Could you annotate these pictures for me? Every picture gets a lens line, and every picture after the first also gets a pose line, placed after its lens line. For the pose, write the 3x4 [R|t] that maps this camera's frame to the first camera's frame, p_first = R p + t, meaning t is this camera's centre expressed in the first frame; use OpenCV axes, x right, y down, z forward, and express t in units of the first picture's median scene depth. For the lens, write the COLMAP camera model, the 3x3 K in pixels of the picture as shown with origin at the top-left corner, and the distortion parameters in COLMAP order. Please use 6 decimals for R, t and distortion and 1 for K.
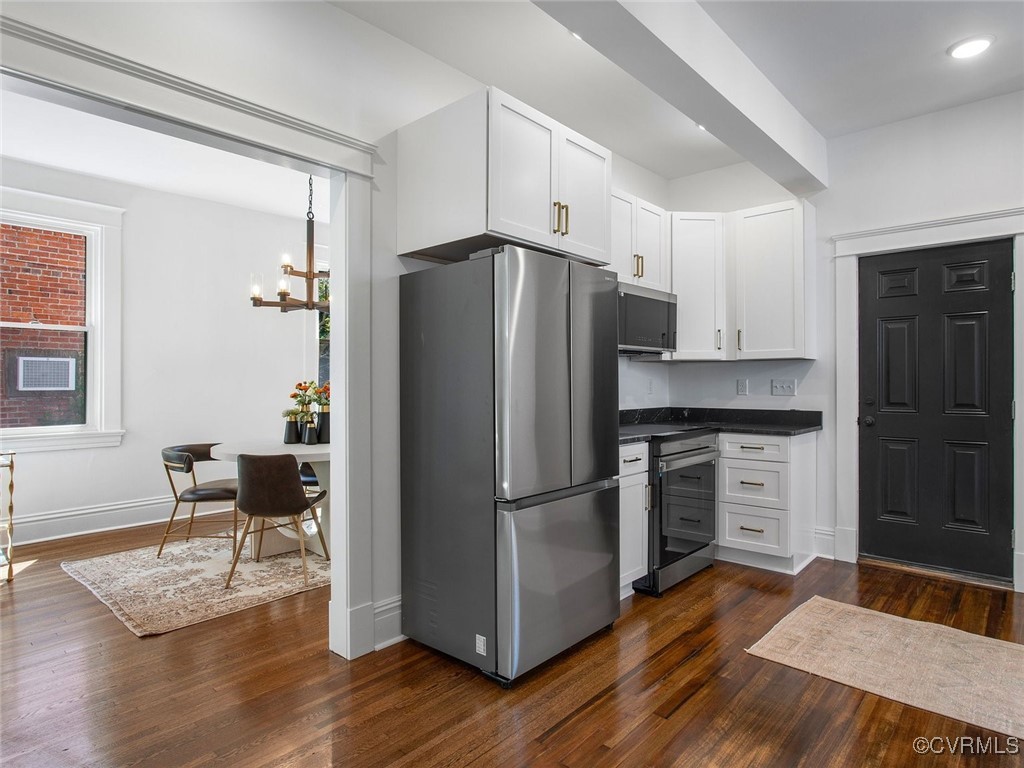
lens RADIAL K [[579.3, 0, 515.6], [0, 579.3, 382.4], [0, 0, 1]] dist [0.000112, 0.001159]
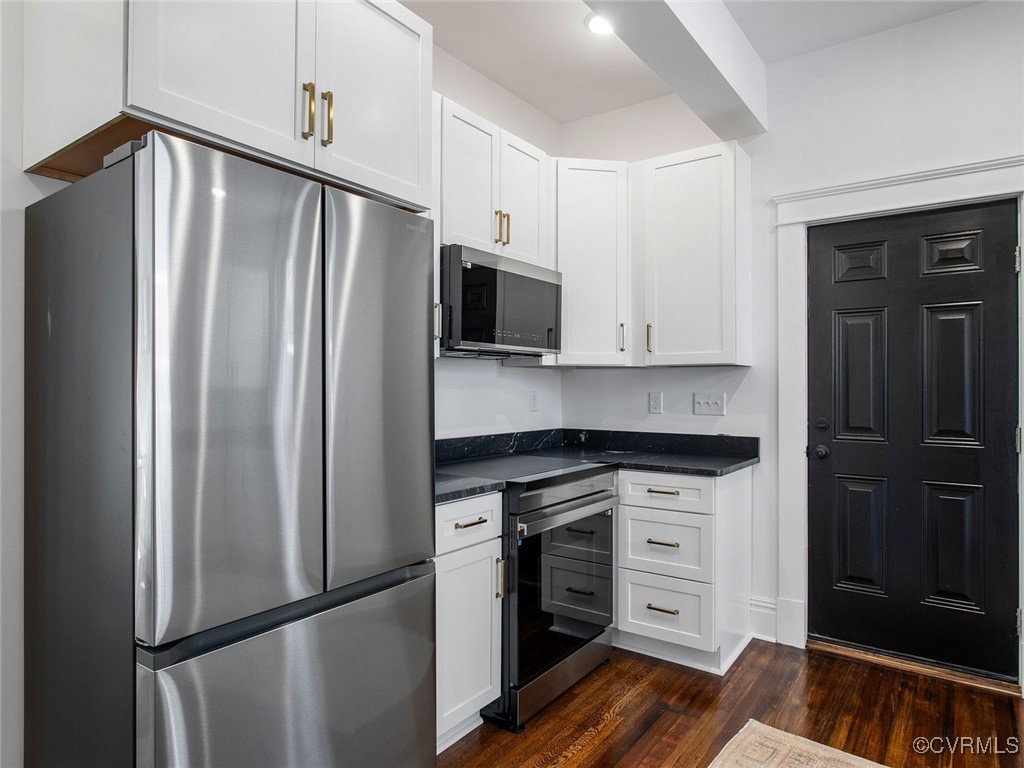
lens RADIAL K [[604.1, 0, 504.3], [0, 604.1, 378.8], [0, 0, 1]] dist [0.004137, 0.000691]
pose [[0.996129, 0.006907, 0.087627, 0.156323], [-0.005693, 0.999884, -0.014096, -0.012454], [-0.087715, 0.013542, 0.996054, 0.296230]]
